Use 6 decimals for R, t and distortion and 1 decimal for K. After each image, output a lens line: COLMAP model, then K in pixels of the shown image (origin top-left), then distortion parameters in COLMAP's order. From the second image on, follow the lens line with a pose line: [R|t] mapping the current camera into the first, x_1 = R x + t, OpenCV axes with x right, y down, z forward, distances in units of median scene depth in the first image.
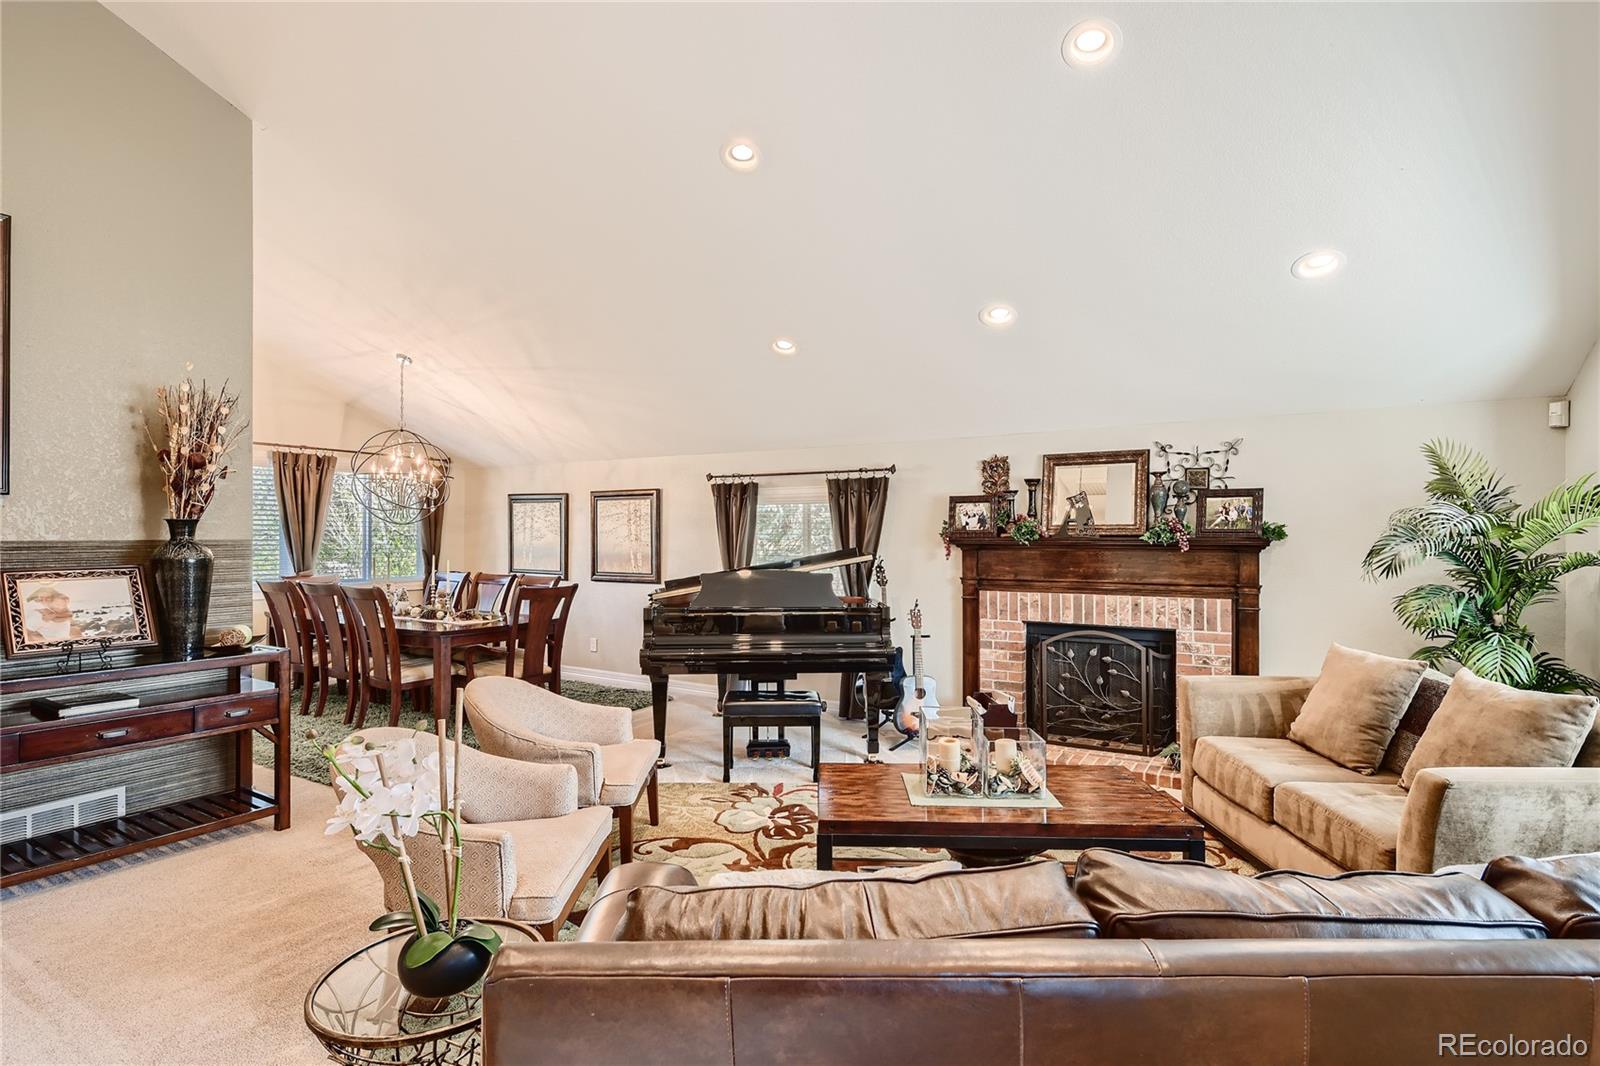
lens RADIAL K [[789.4, 0, 798.1], [0, 789.4, 532.6], [0, 0, 1]] dist [0.002340, 0.000399]
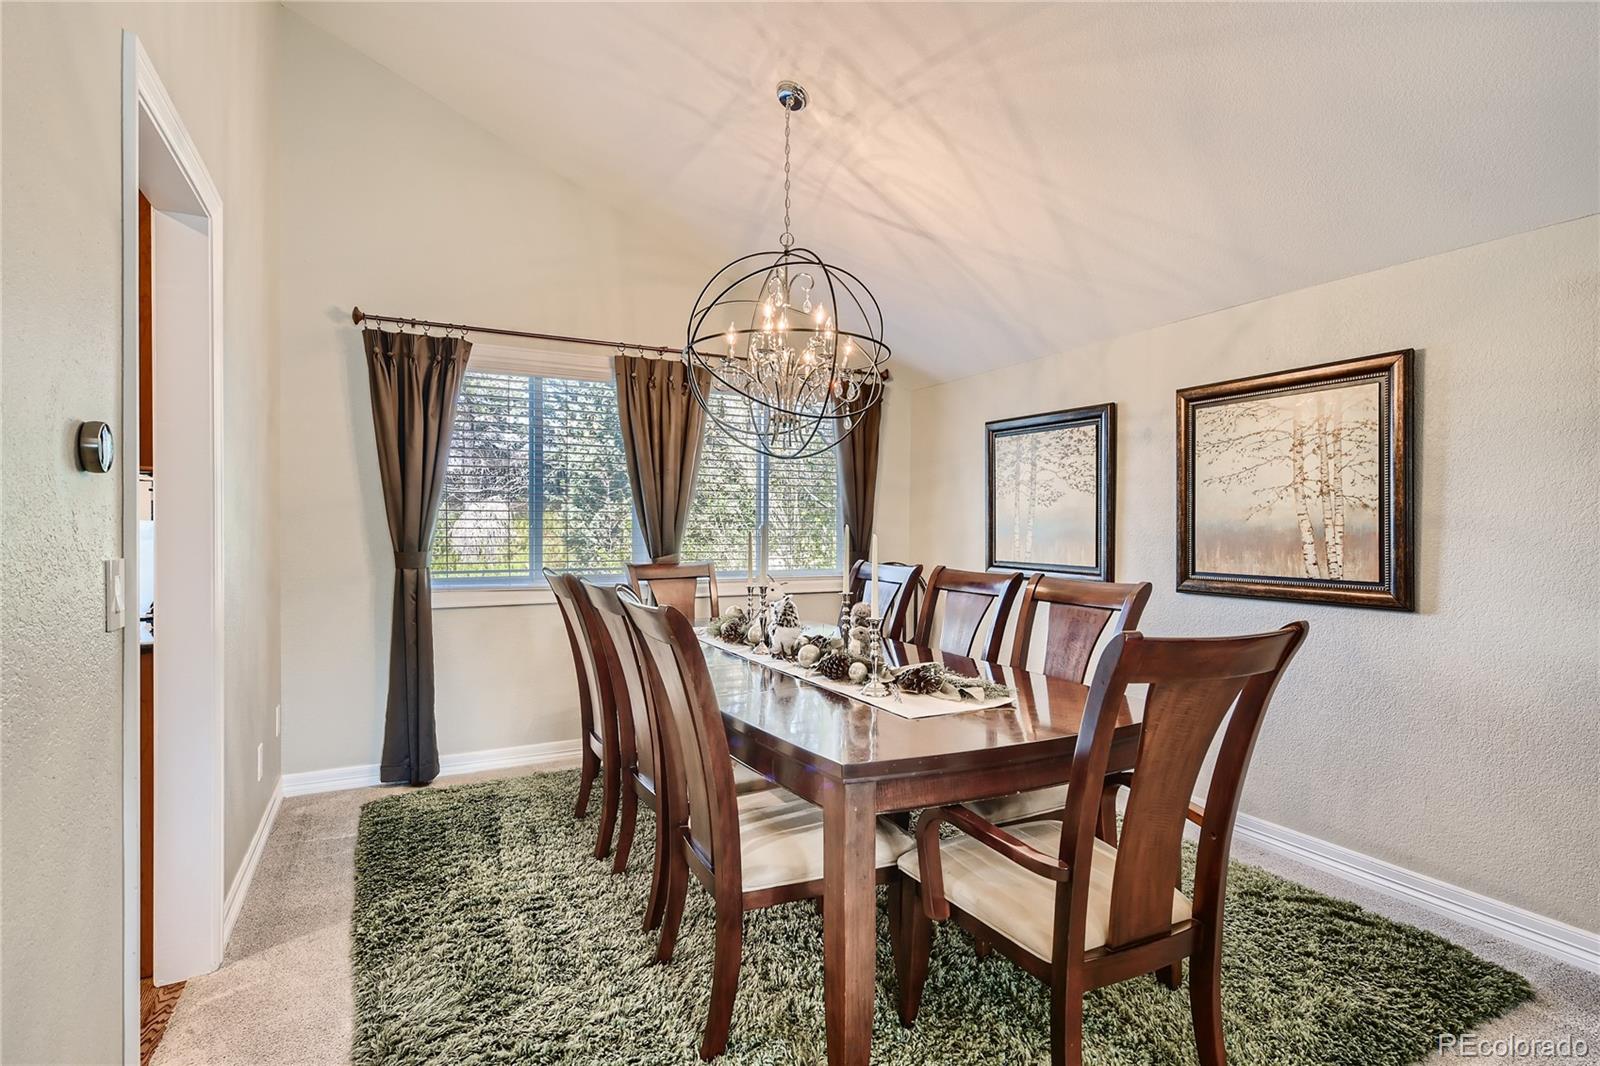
lens RADIAL K [[789.4, 0, 798.2], [0, 789.4, 531.0], [0, 0, 1]] dist [0.002340, 0.000399]
pose [[0.860503, 0.005297, -0.509418, -0.232416], [-0.002744, 0.999980, 0.005762, 0.026203], [0.509438, -0.003561, 0.860500, 0.540478]]
